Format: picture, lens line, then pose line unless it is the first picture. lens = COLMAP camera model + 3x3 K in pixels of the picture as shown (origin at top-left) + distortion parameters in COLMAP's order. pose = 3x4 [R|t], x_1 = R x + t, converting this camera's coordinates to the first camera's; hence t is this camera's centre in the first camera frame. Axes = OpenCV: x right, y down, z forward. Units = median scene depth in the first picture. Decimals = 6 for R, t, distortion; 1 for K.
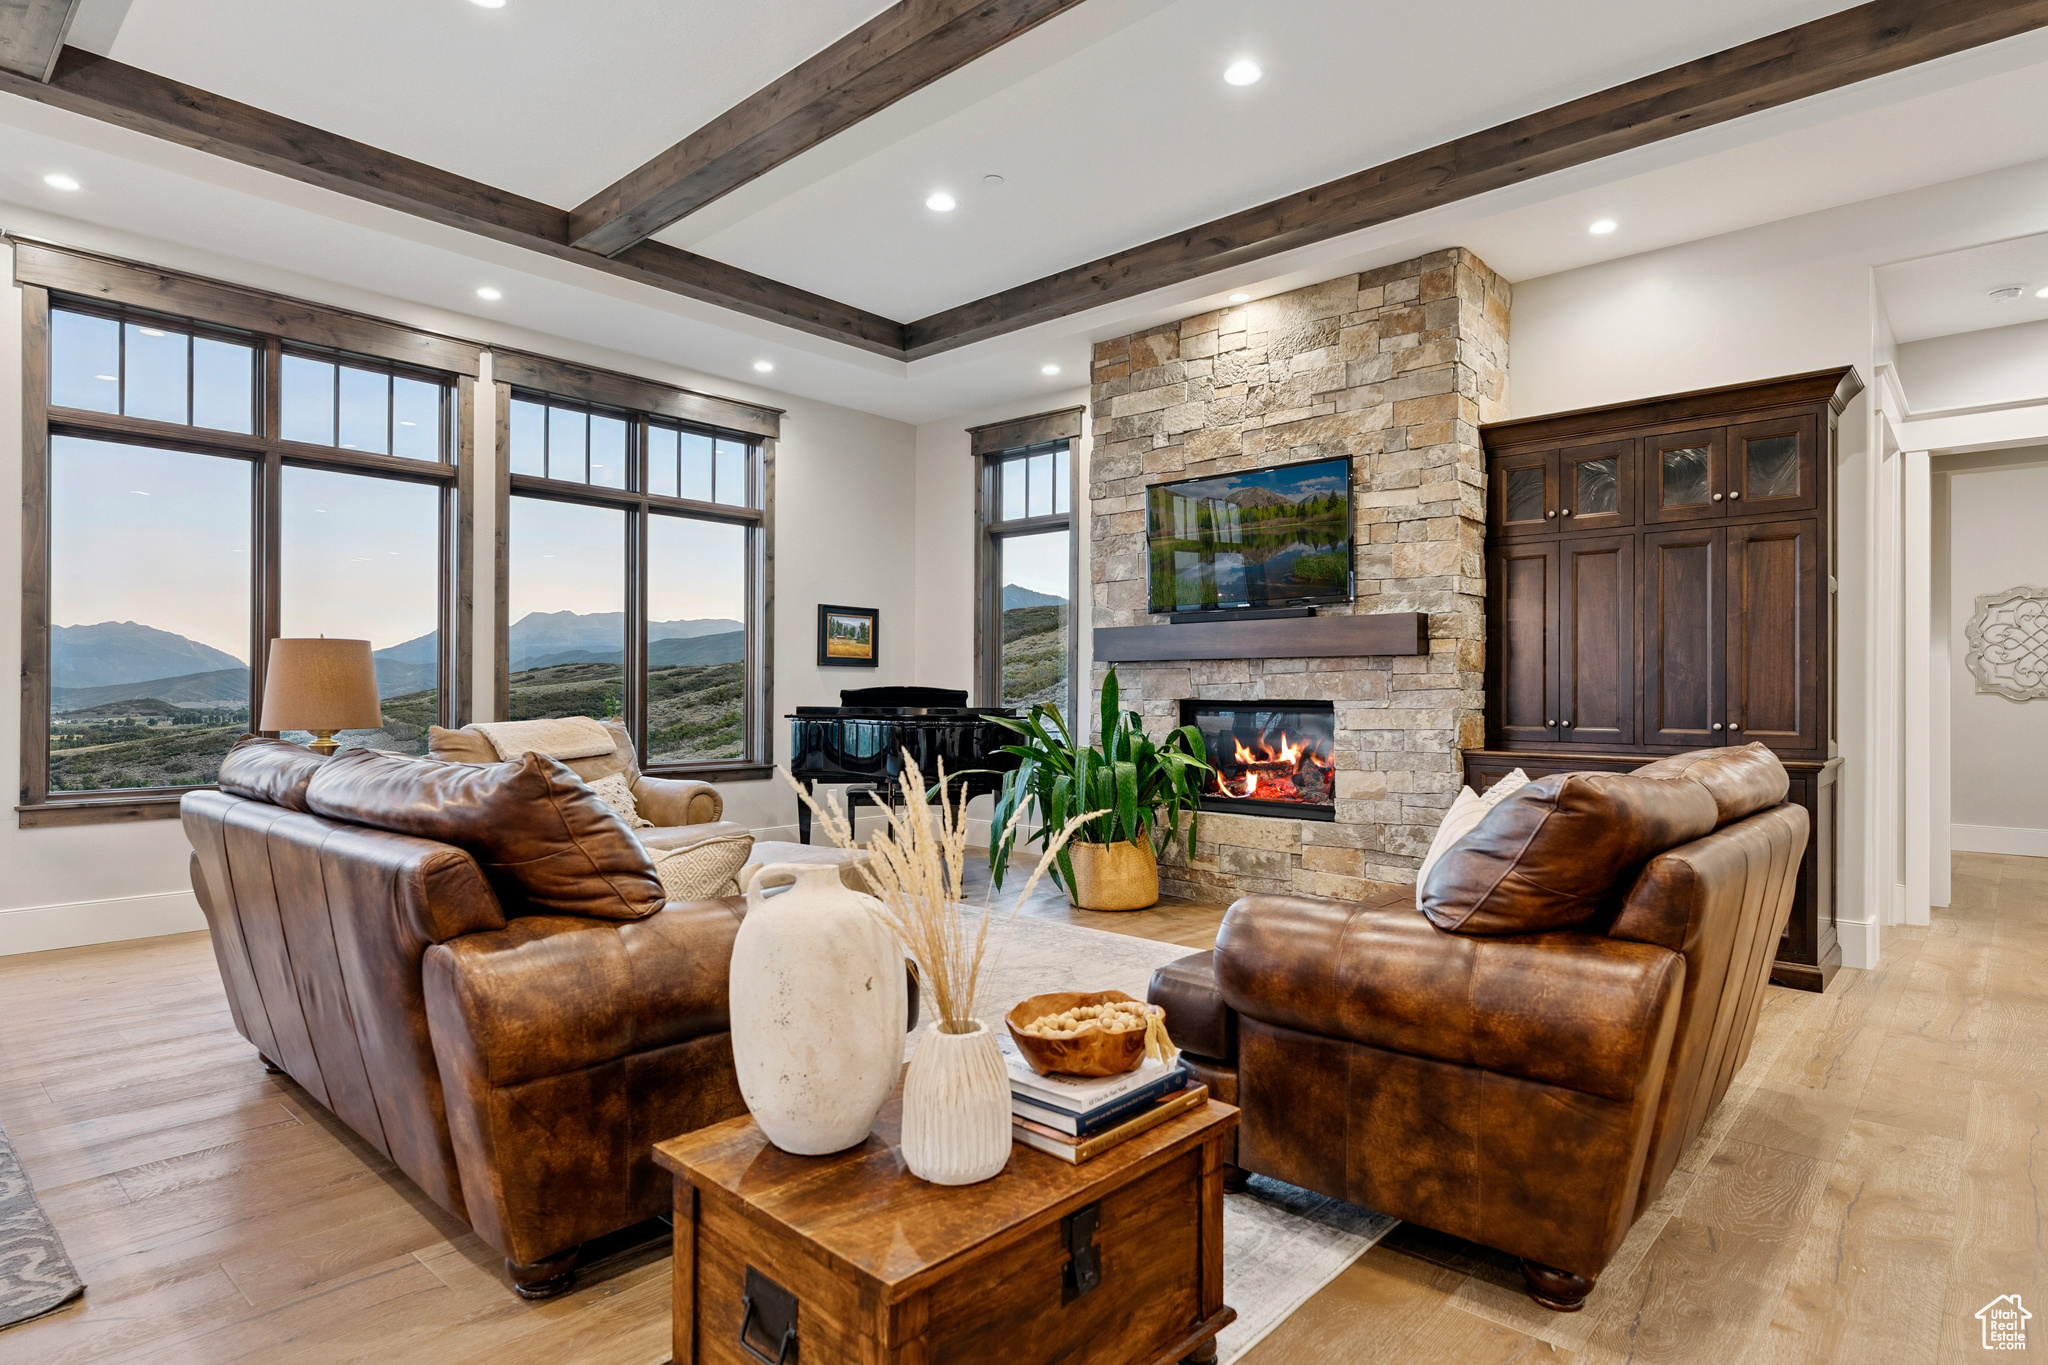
lens RADIAL K [[1063.8, 0, 1050.7], [0, 1063.8, 669.4], [0, 0, 1]] dist [-0.002083, 0.002940]
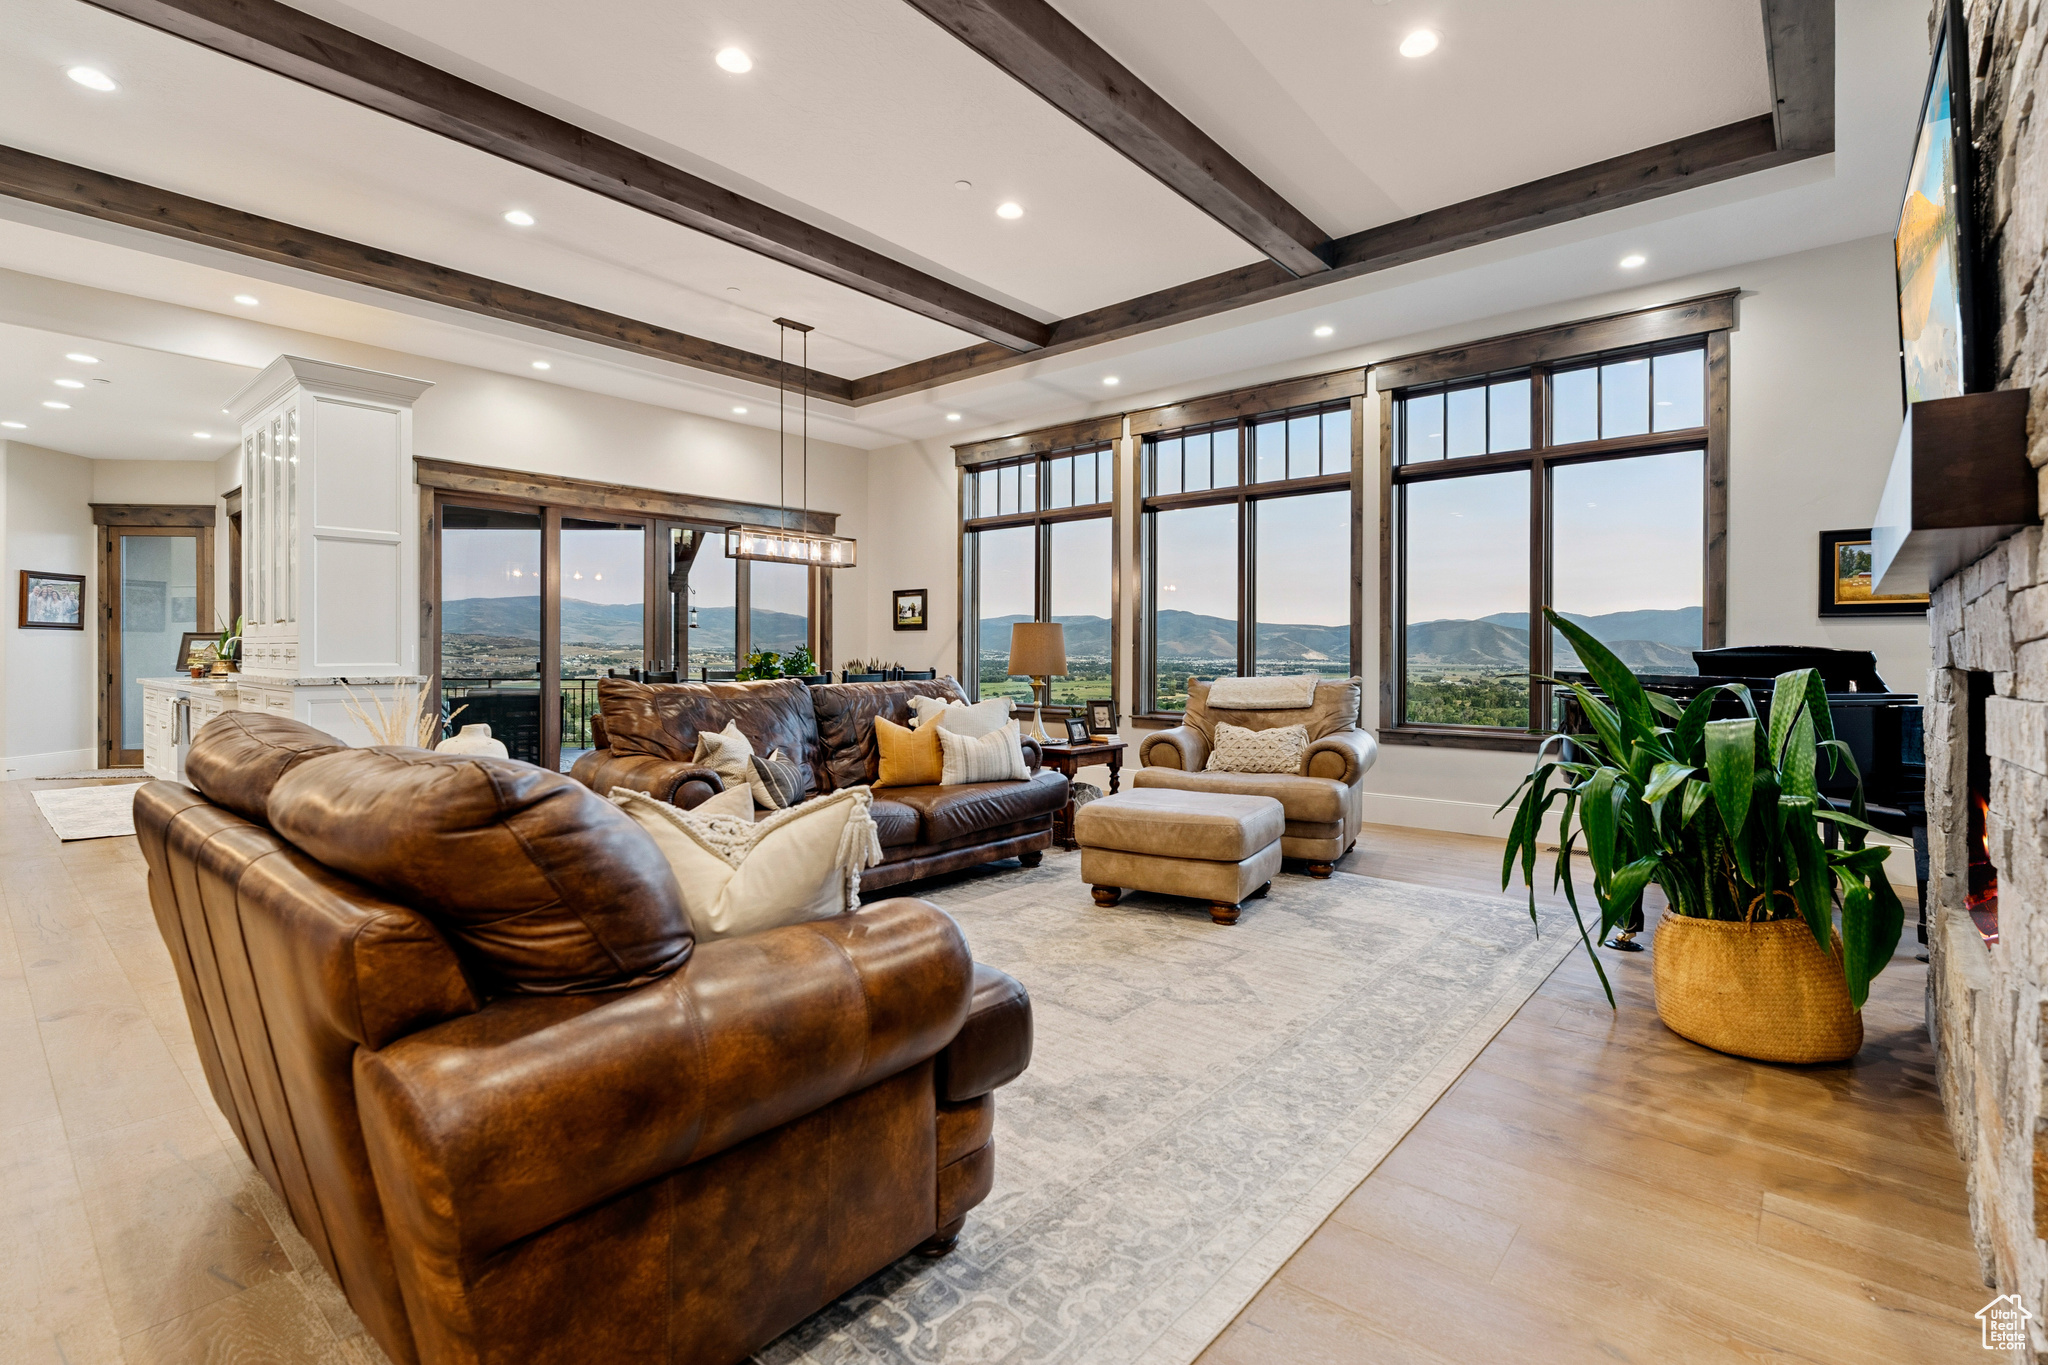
lens RADIAL K [[952.5, 0, 1030.8], [0, 952.5, 656.4], [0, 0, 1]] dist [-0.005106, -0.000033]
pose [[0.012844, 0.002798, -0.999914, 0.555333], [0.017729, 0.999838, 0.003025, 0.013756], [0.999760, -0.017767, 0.012793, 0.620997]]
